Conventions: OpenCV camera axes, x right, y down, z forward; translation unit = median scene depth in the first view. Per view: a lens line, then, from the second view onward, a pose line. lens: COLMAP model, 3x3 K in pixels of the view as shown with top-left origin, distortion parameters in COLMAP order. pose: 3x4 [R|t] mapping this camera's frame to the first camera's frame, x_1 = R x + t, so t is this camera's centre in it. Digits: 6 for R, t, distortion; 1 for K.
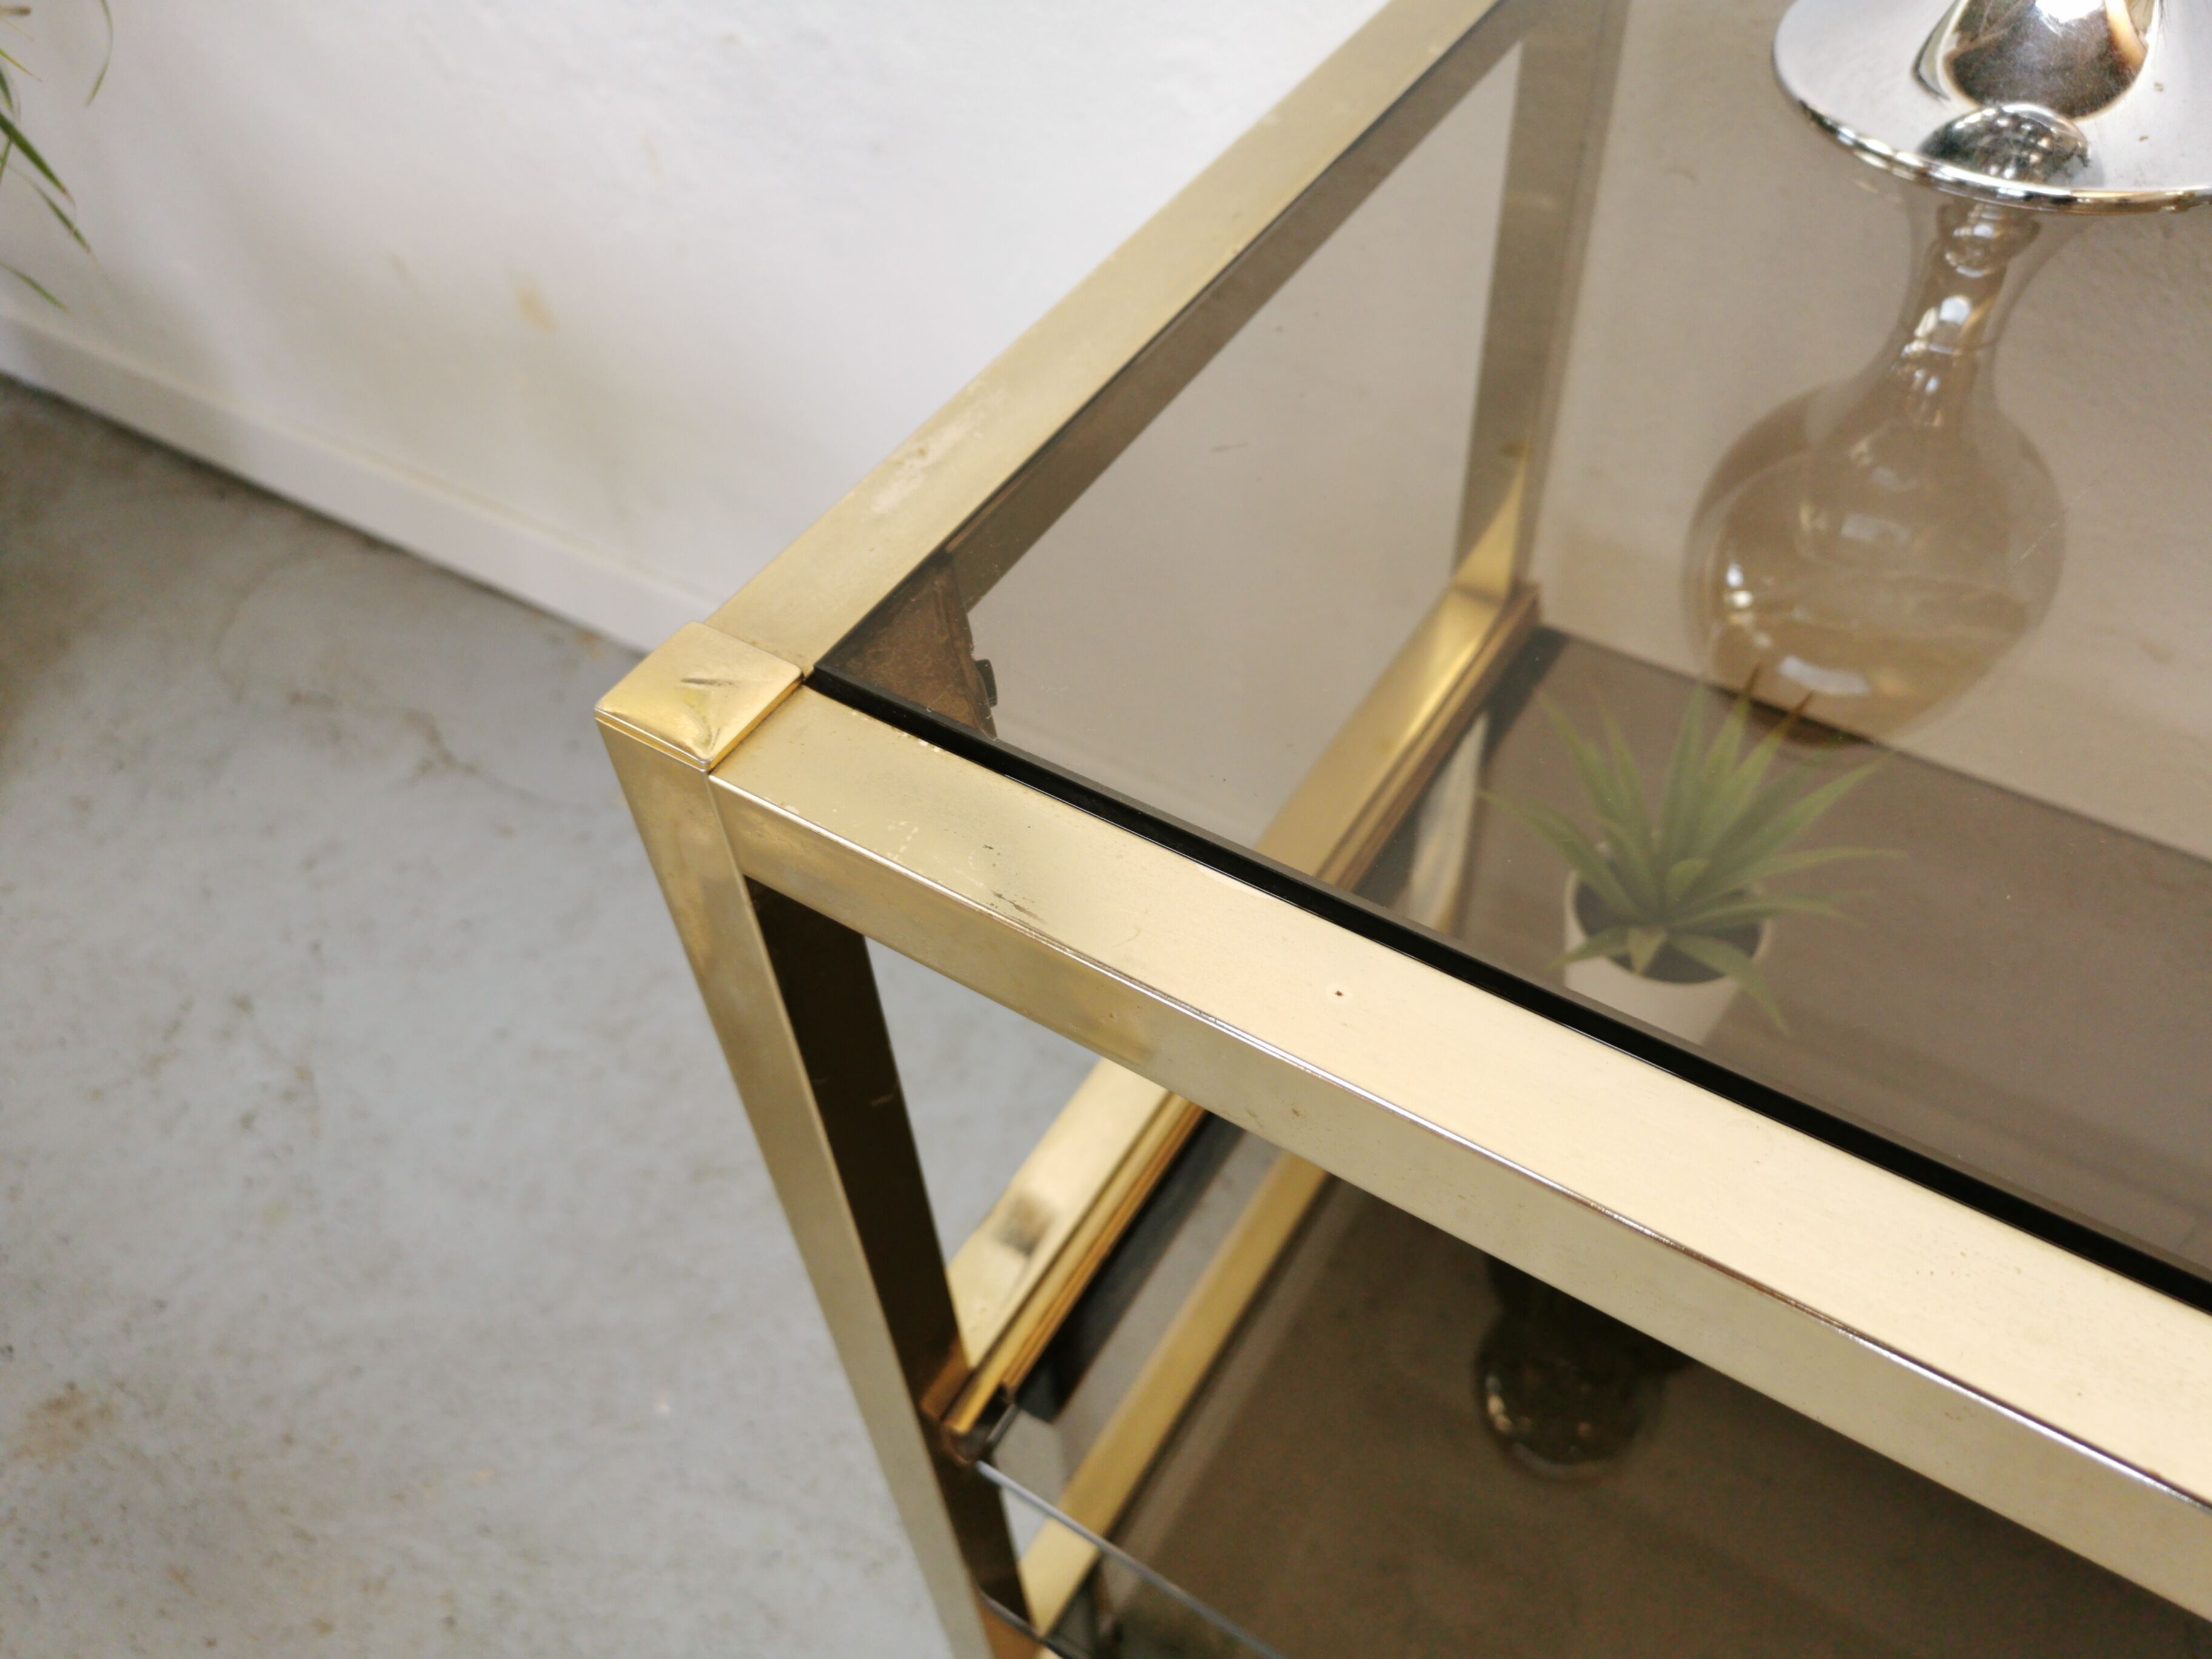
lens RADIAL K [[1767.0, 0, 1110.9], [0, 1767.0, 818.7], [0, 0, 1]] dist [0.001144, 0.005263]
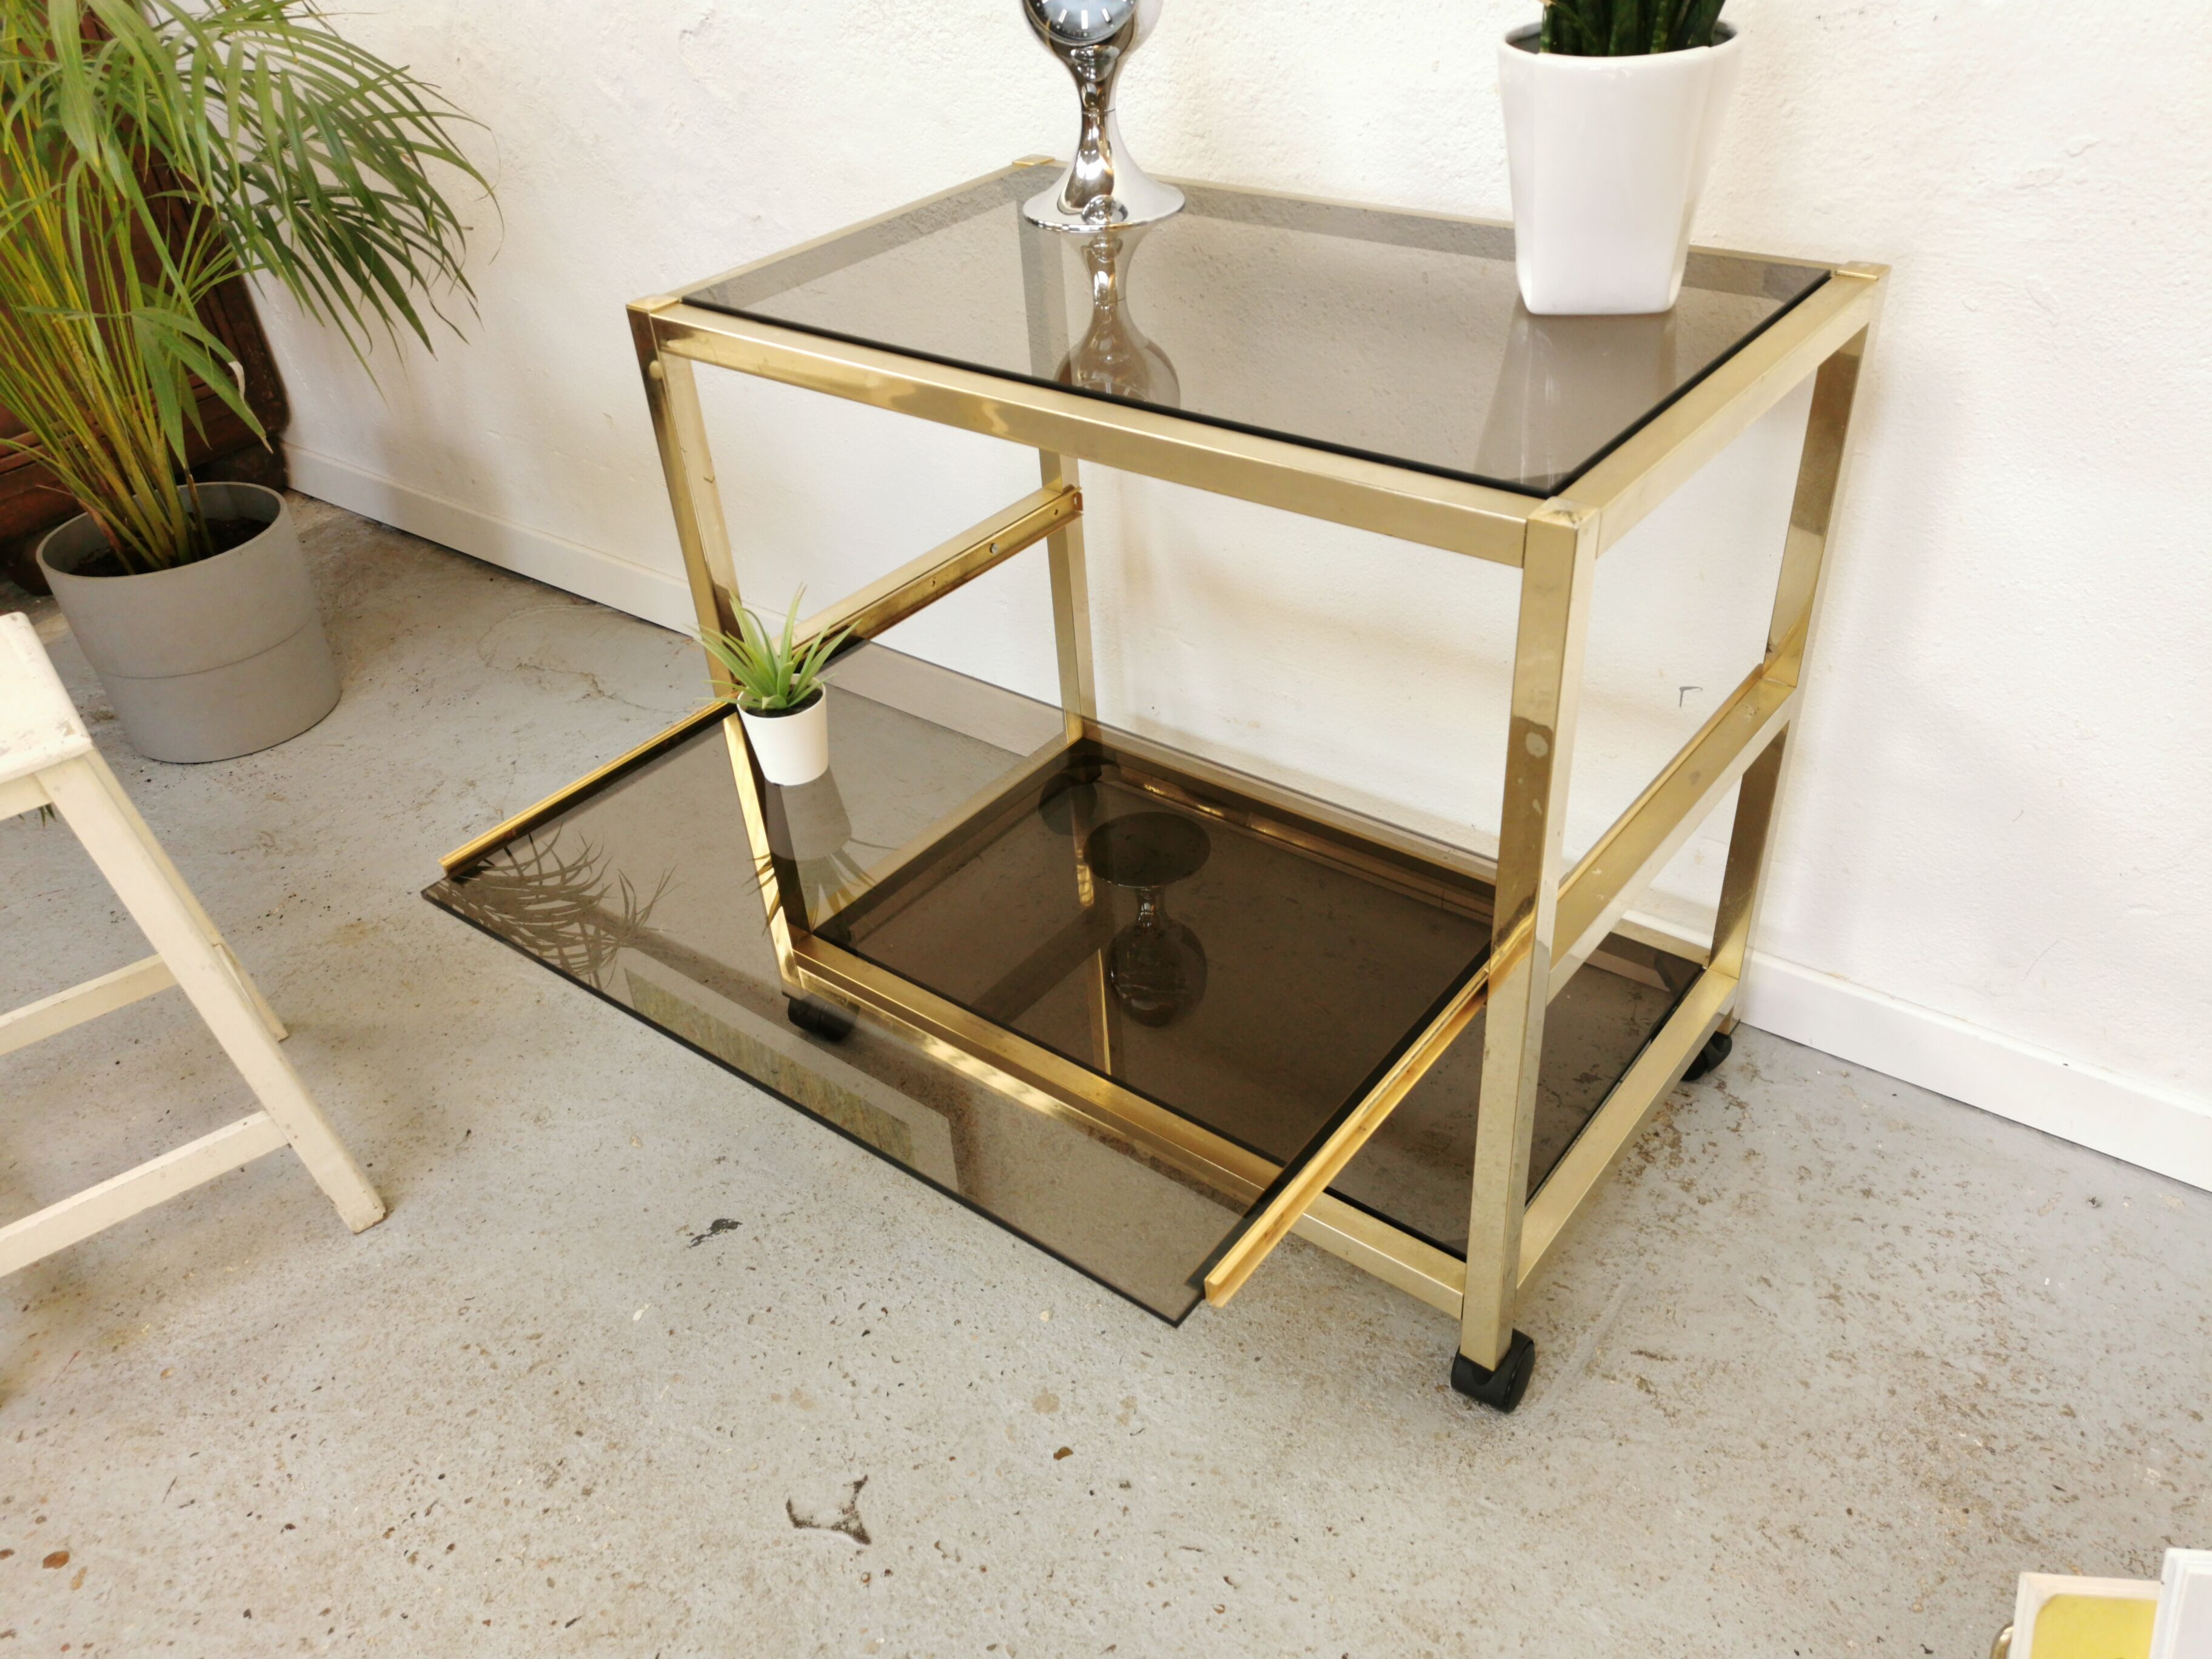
lens RADIAL K [[1696.5, 0, 1106.5], [0, 1696.5, 837.0], [0, 0, 1]] dist [0.068756, -0.066132]
pose [[0.994667, 0.043775, -0.093393, 0.350762], [-0.064514, 0.970529, -0.232190, 0.569040], [0.080476, 0.236977, 0.968176, -0.685940]]
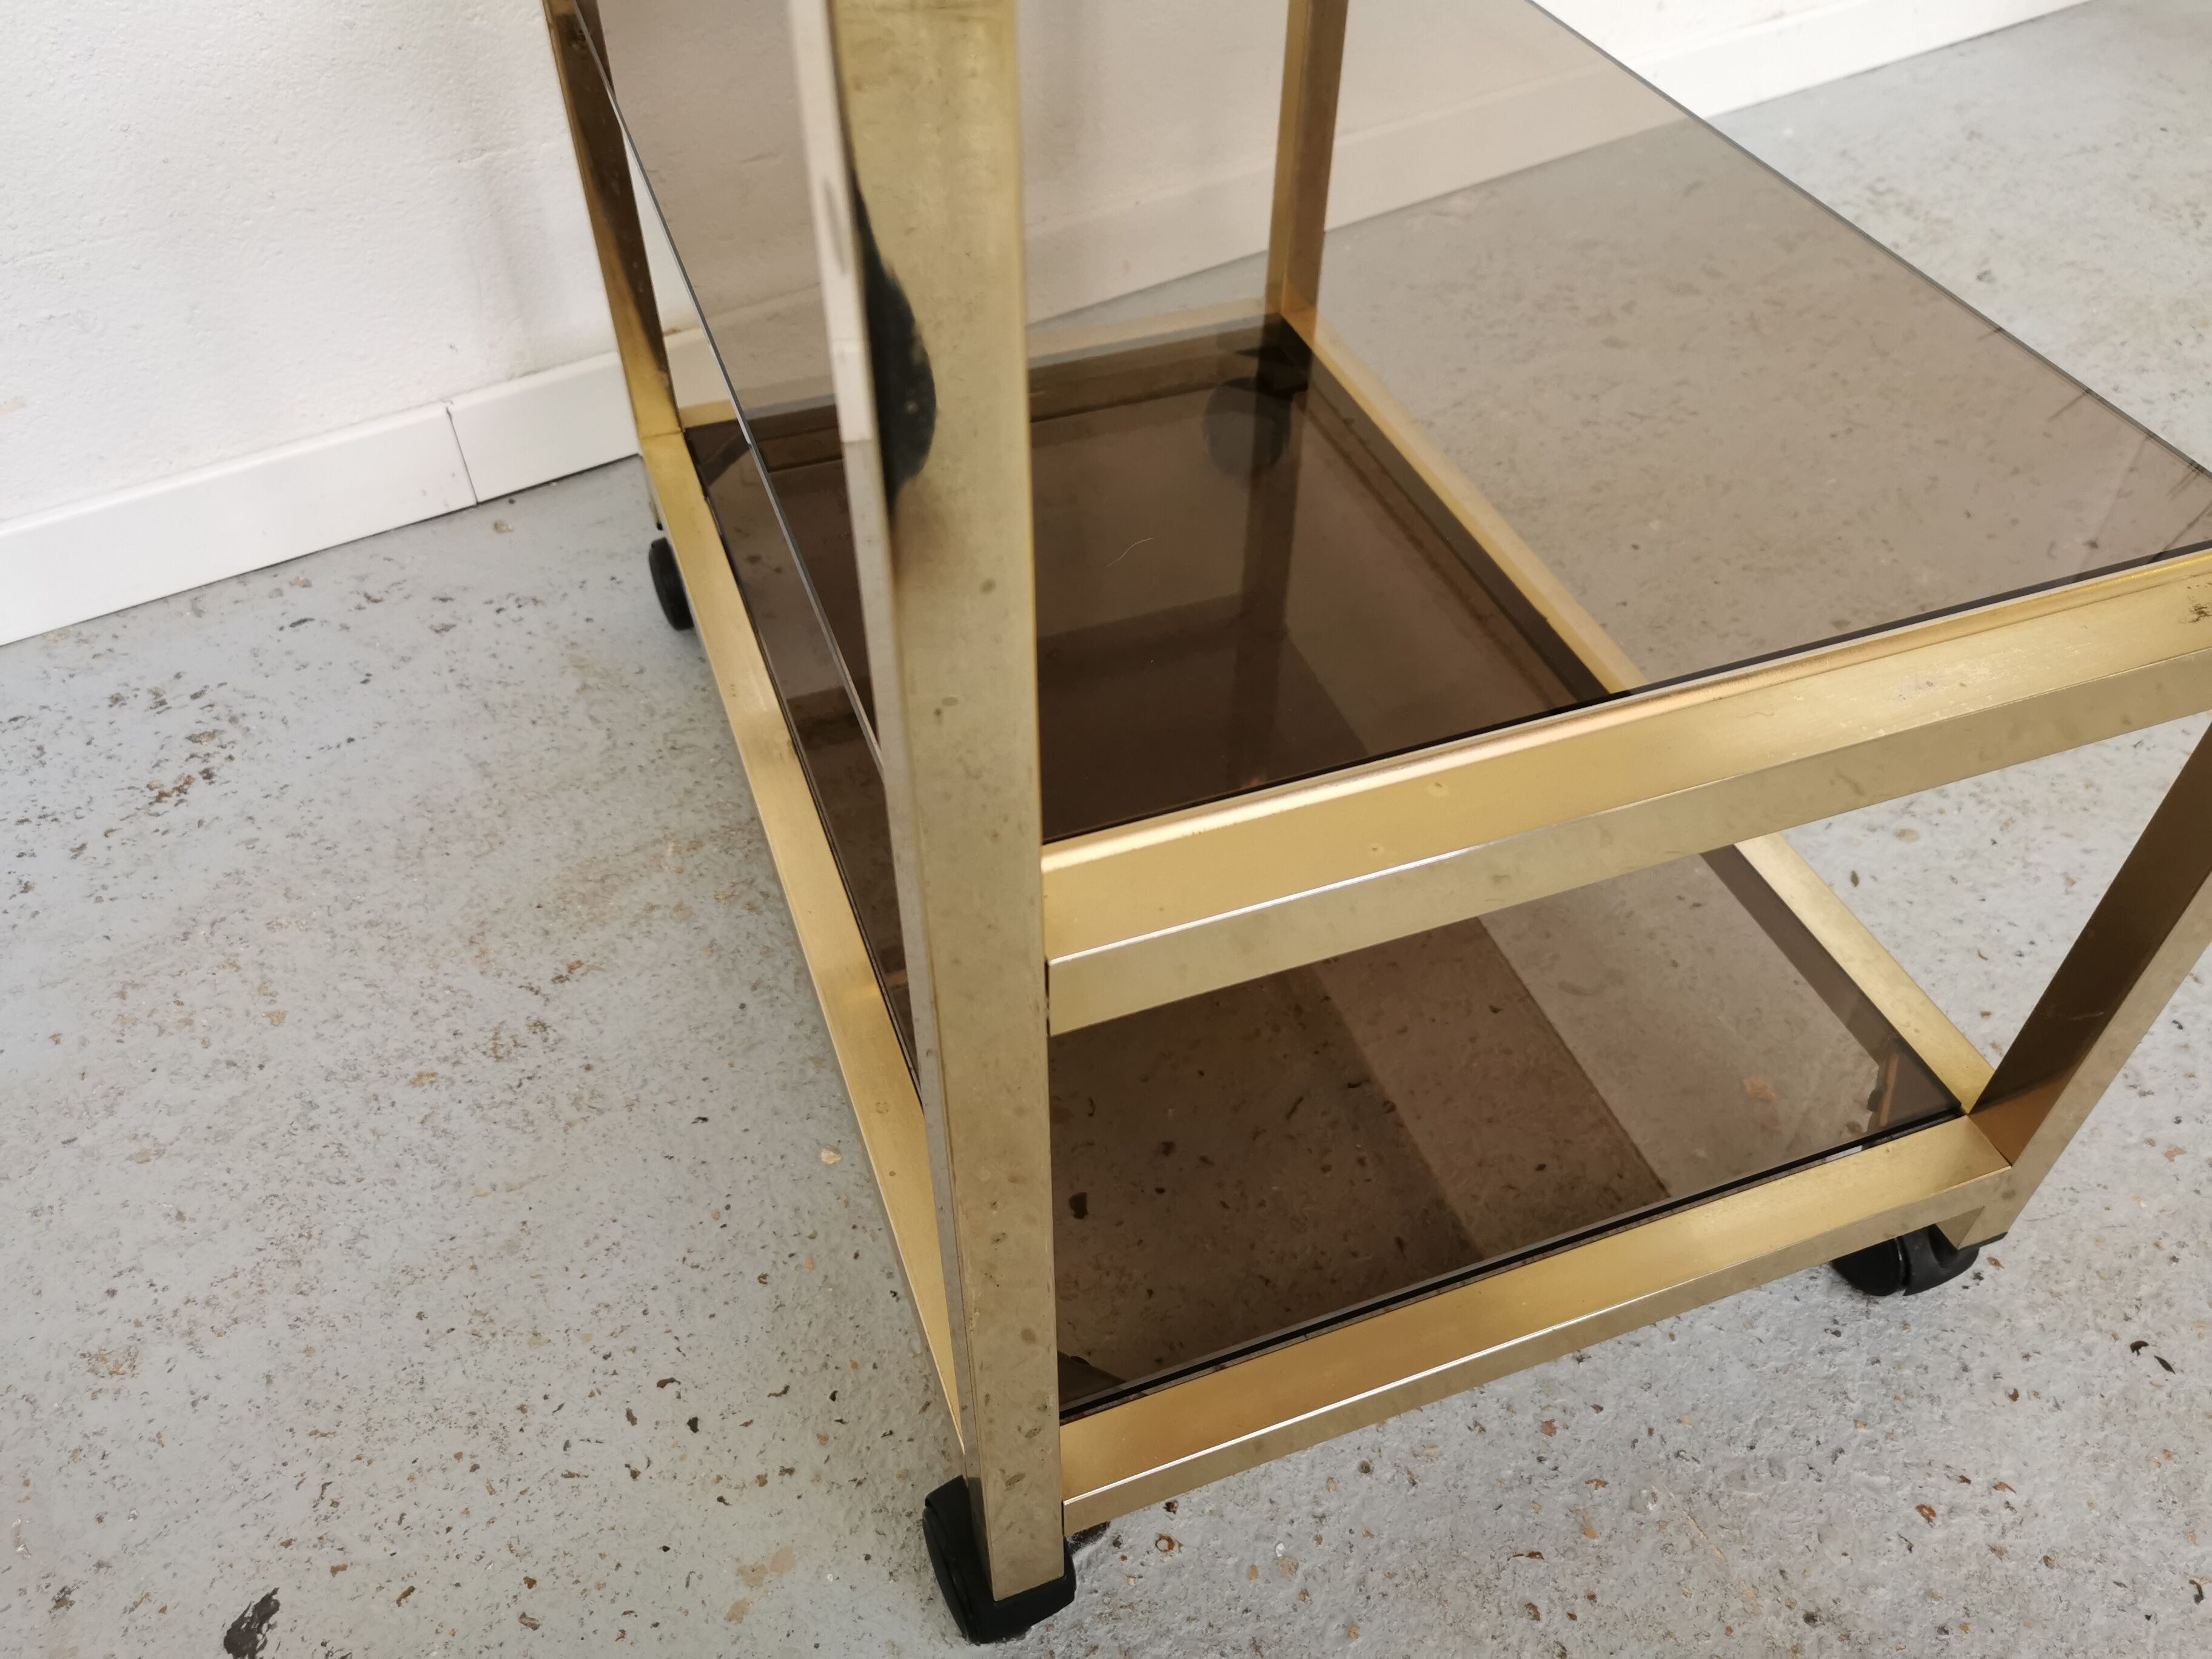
lens RADIAL K [[1722.3, 0, 1115.8], [0, 1722.3, 836.2], [0, 0, 1]] dist [0.058131, -0.065041]
pose [[0.454737, -0.608518, 0.650323, -0.155864], [0.658518, 0.721346, 0.214508, 0.435705], [-0.599640, 0.330704, 0.728743, -0.087103]]
